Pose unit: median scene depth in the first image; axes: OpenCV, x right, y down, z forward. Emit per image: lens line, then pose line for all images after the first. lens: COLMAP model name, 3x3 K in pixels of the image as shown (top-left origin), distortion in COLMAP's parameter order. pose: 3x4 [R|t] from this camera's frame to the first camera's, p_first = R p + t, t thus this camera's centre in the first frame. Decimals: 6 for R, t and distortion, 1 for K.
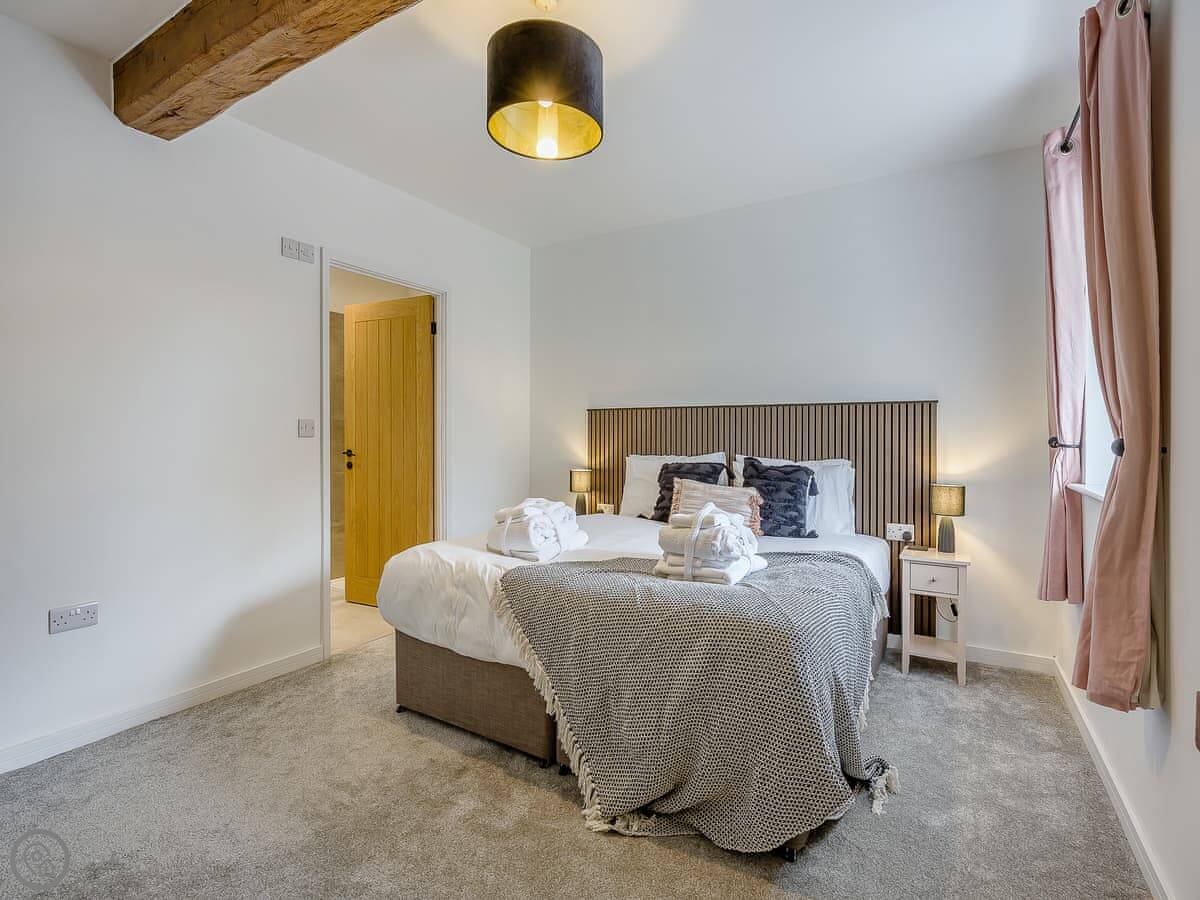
lens RADIAL K [[565.1, 0, 611.9], [0, 565.1, 441.7], [0, 0, 1]] dist [-0.004654, -0.000711]
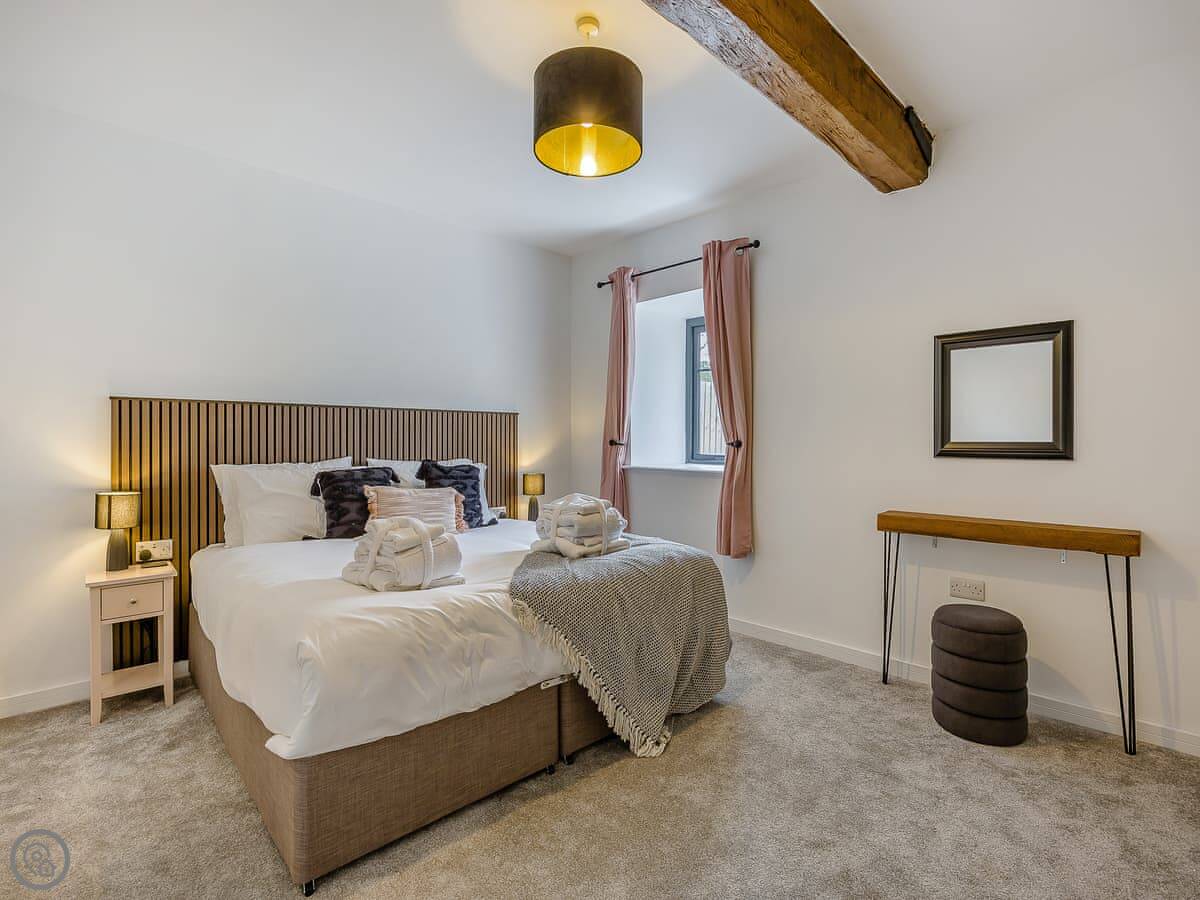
lens RADIAL K [[565.1, 0, 611.9], [0, 565.1, 441.7], [0, 0, 1]] dist [-0.004654, -0.000711]
pose [[0.278684, -0.006128, 0.960363, -0.689985], [0.009437, 0.999949, 0.003642, -0.005828], [-0.960336, 0.008048, 0.278728, 0.409034]]
